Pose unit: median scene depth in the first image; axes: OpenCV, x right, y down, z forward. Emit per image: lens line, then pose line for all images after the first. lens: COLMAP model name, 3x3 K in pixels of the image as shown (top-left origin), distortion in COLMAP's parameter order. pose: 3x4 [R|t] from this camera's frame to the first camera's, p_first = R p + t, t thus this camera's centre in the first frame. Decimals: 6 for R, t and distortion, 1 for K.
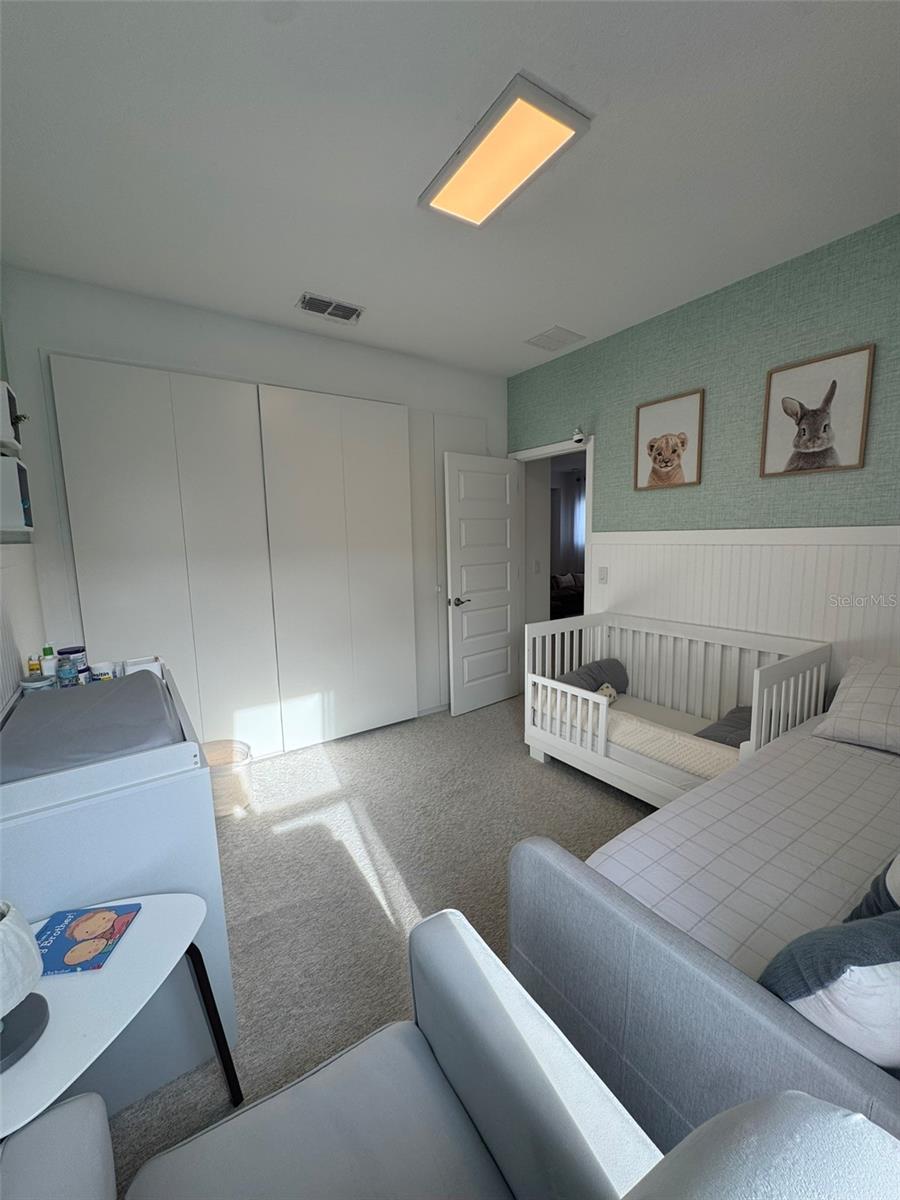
lens RADIAL K [[479.5, 0, 450.8], [0, 479.5, 596.1], [0, 0, 1]] dist [-0.004271, 0.000165]
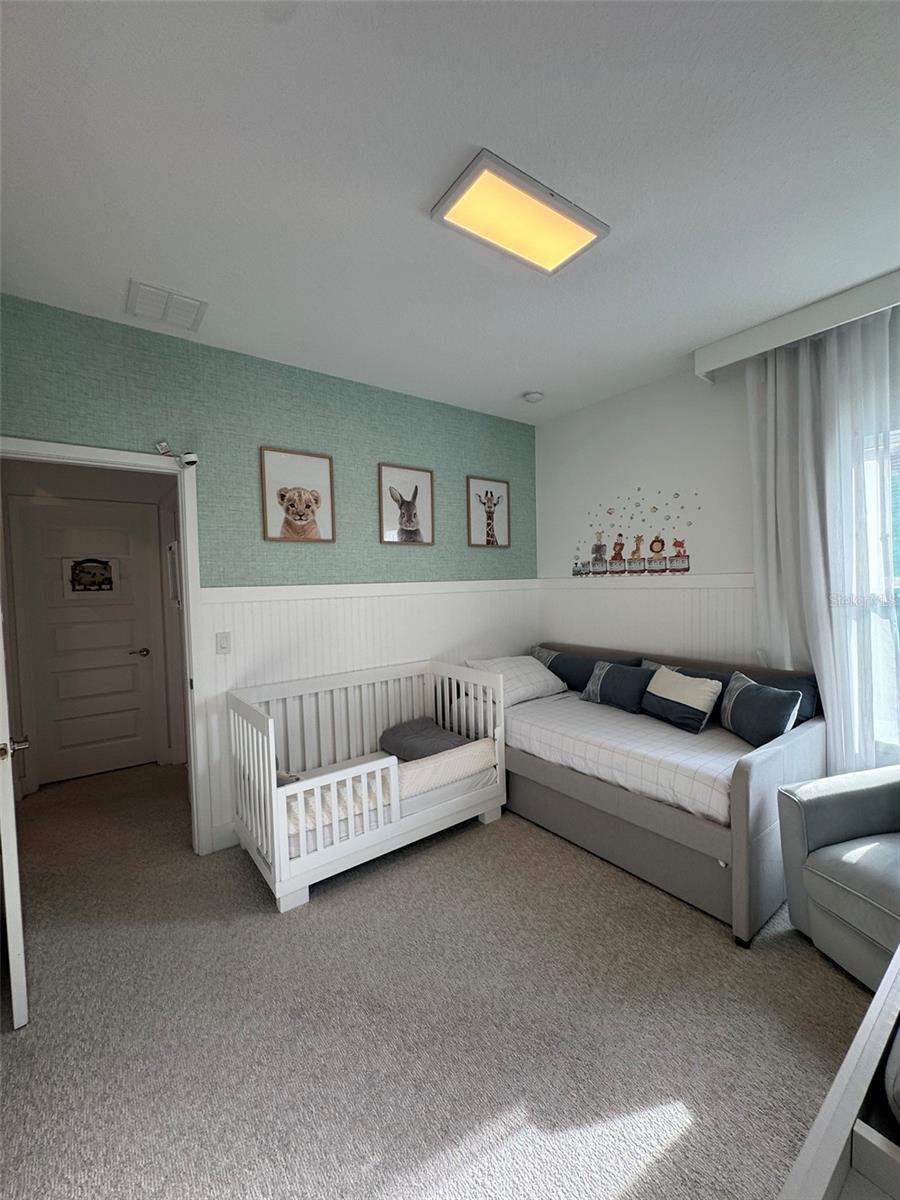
lens RADIAL K [[479.5, 0, 450.8], [0, 479.5, 596.1], [0, 0, 1]] dist [-0.004271, 0.000165]
pose [[-0.046743, -0.007842, 0.998876, -0.557878], [0.152967, 0.988119, 0.014916, -0.087731], [-0.987125, 0.153493, -0.044988, 0.790815]]
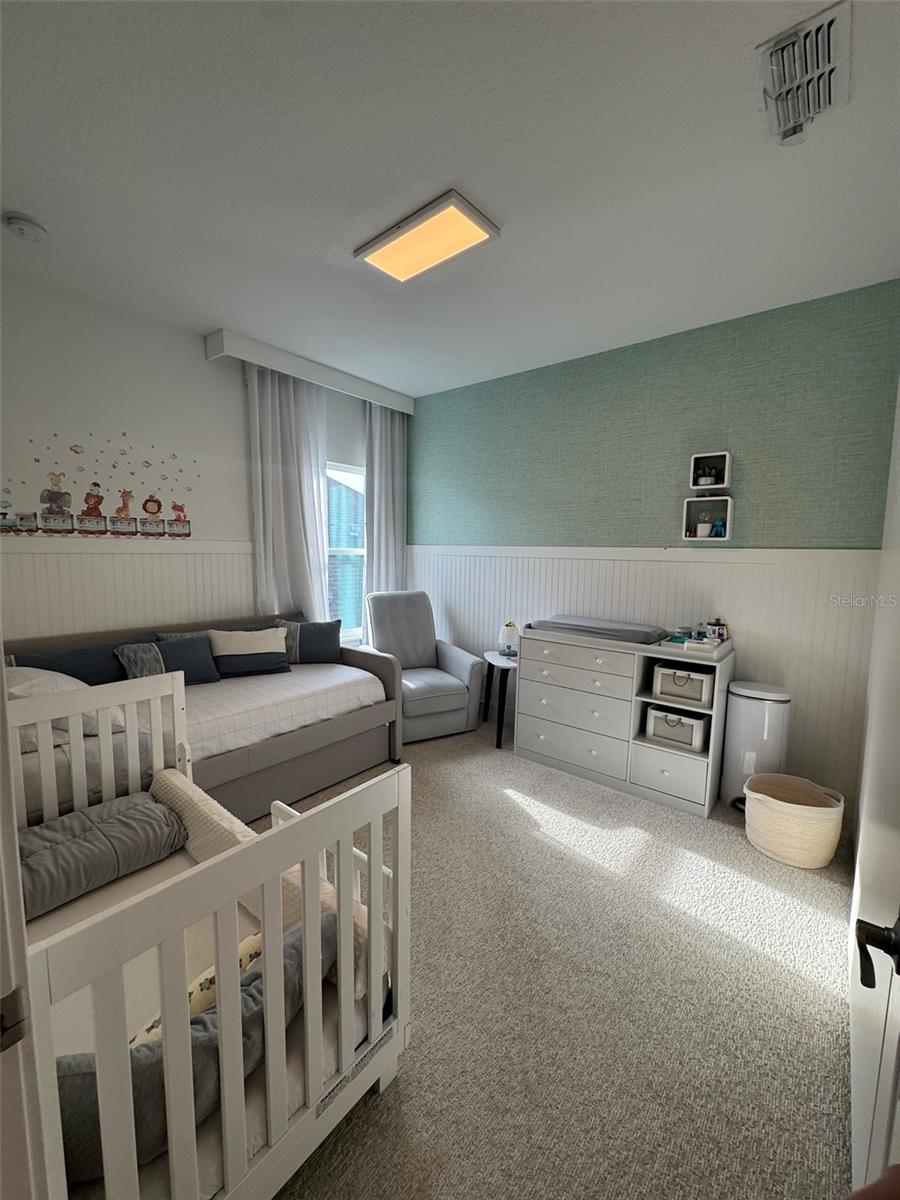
lens RADIAL K [[479.5, 0, 450.8], [0, 479.5, 596.1], [0, 0, 1]] dist [-0.004271, 0.000165]
pose [[-0.958257, 0.034116, -0.283866, 0.243679], [-0.031745, 0.974020, 0.224224, -0.176544], [0.284141, 0.223876, -0.932279, 1.419686]]
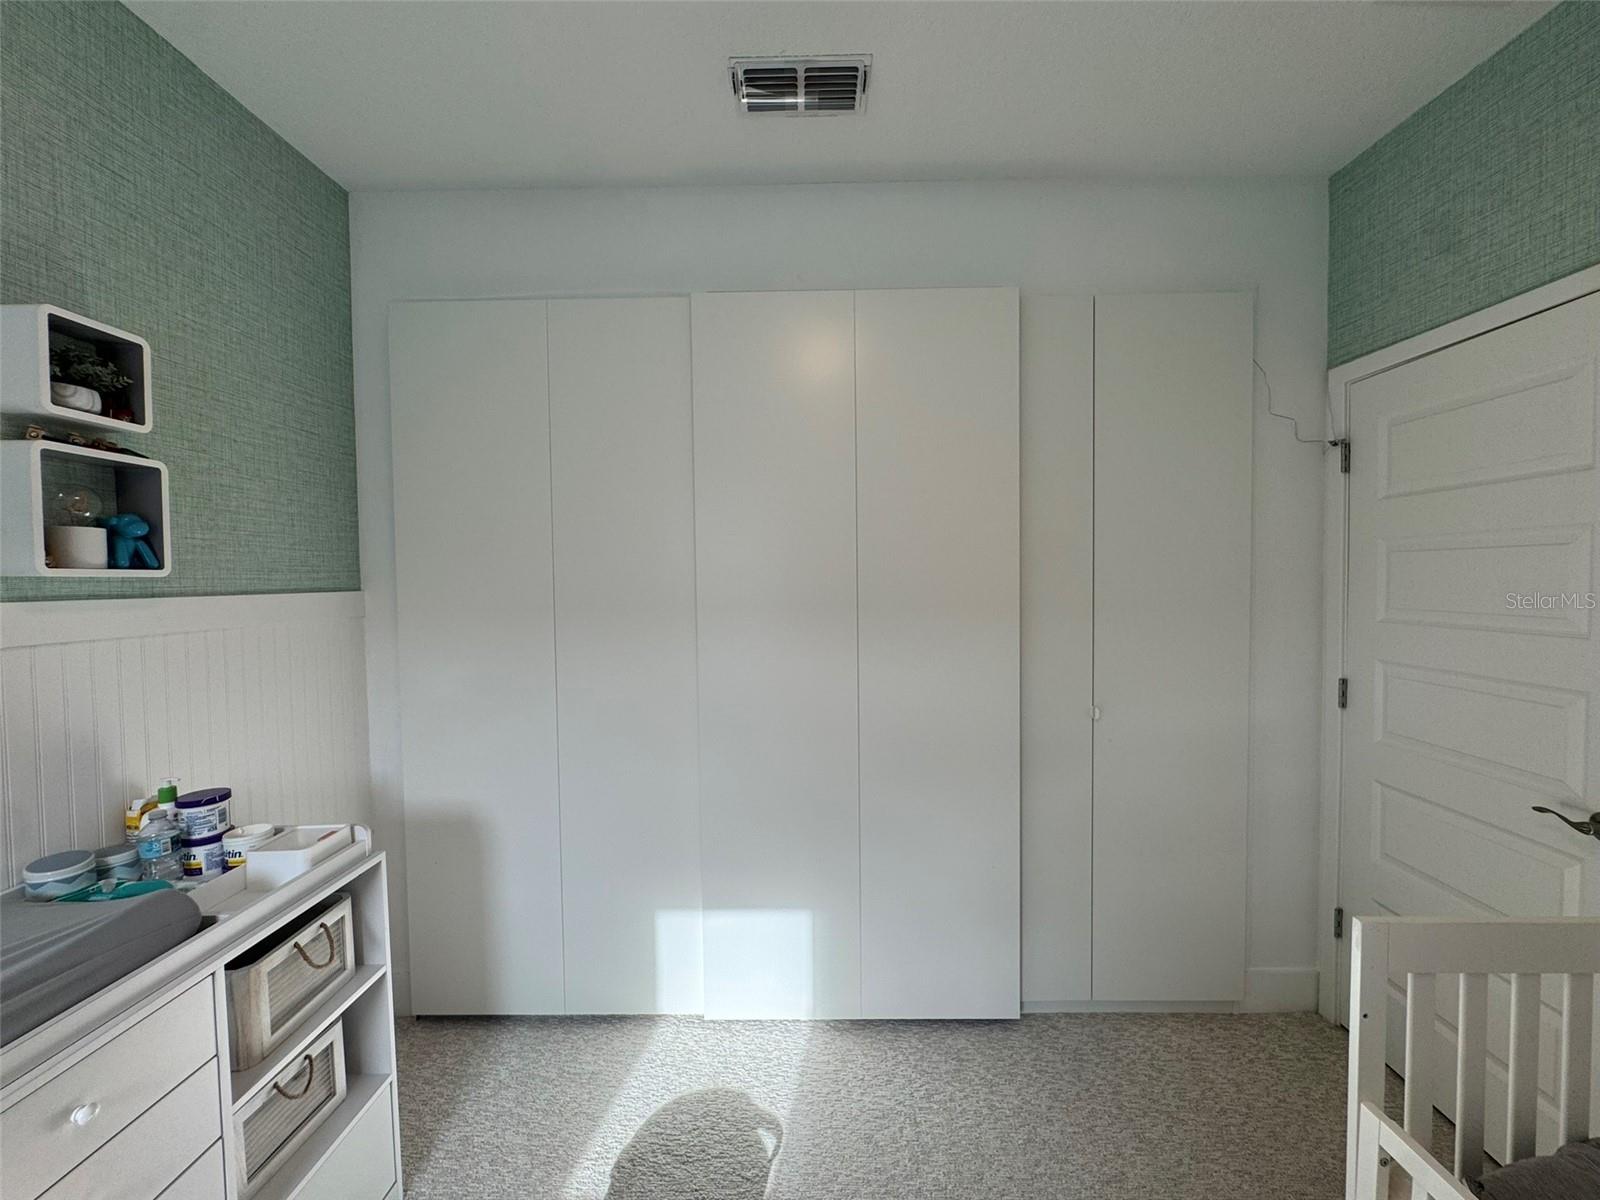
lens RADIAL K [[639.3, 0, 799.9], [0, 639.3, 598.7], [0, 0, 1]] dist [-0.004271, 0.000165]
pose [[0.817437, 0.028812, -0.575297, 0.104855], [-0.076822, 0.995279, -0.059310, -0.078672], [0.570873, 0.092678, 0.815791, 0.527812]]
